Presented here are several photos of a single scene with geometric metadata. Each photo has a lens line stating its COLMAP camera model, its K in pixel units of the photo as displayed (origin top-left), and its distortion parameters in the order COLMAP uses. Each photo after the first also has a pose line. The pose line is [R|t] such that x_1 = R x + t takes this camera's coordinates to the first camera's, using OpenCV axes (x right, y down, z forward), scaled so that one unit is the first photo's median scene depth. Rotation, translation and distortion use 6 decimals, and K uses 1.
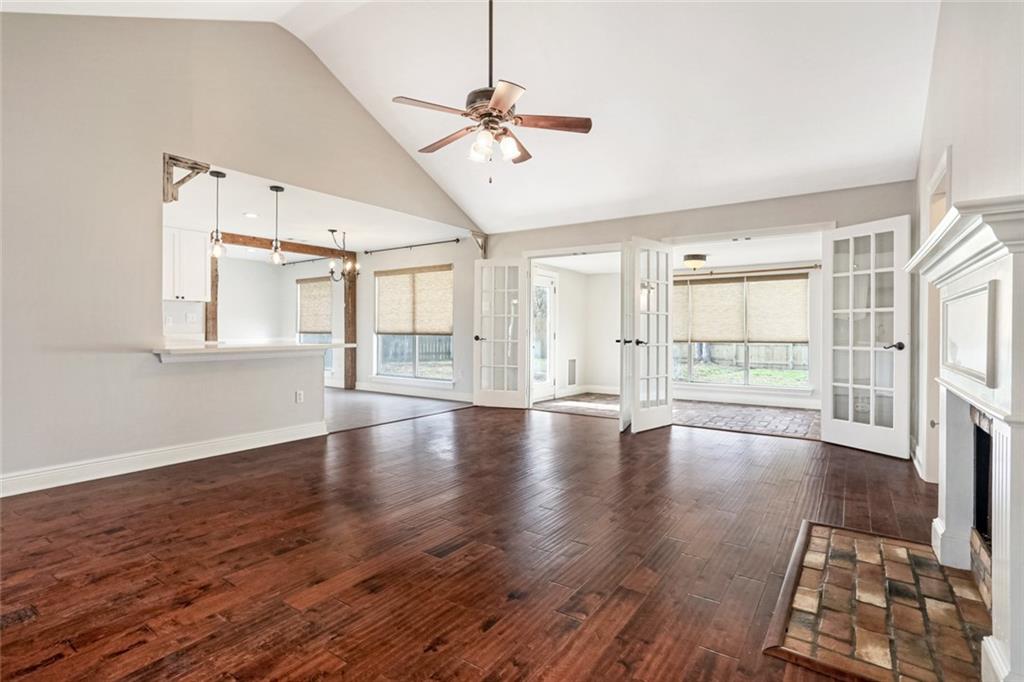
lens RADIAL K [[499.5, 0, 512.0], [0, 499.5, 341.0], [0, 0, 1]] dist [0.024061, 0.000599]
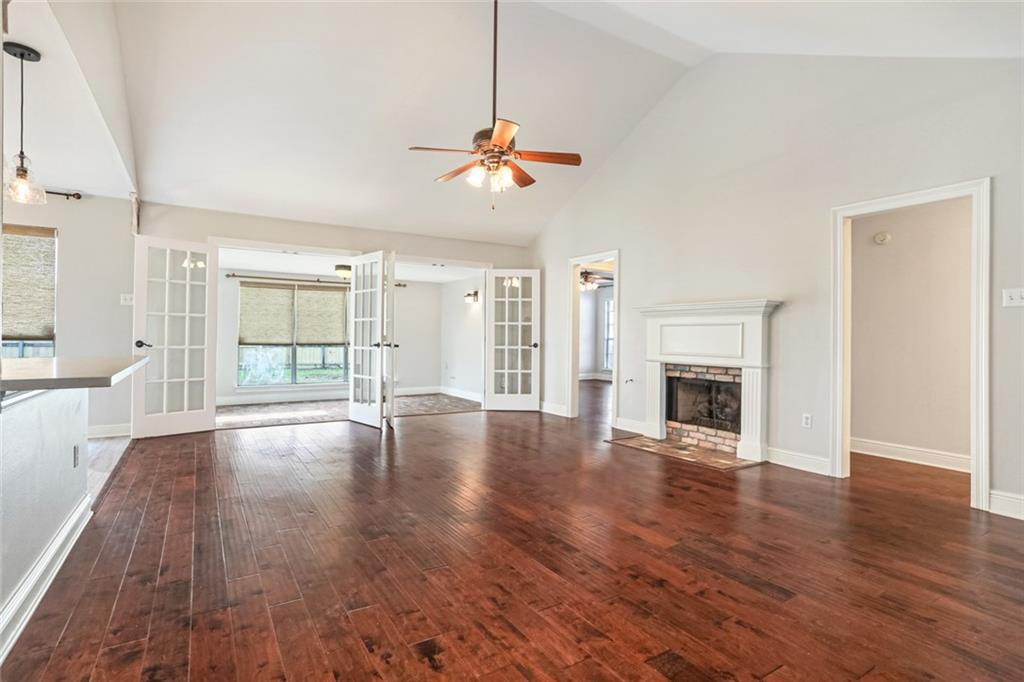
lens RADIAL K [[480.3, 0, 512.0], [0, 480.3, 341.0], [0, 0, 1]] dist [-0.020518, -0.000047]
pose [[0.382417, -0.008847, 0.923948, -1.337468], [0.009805, 0.999937, 0.005516, -0.024399], [-0.923938, 0.006949, 0.382479, 0.684483]]
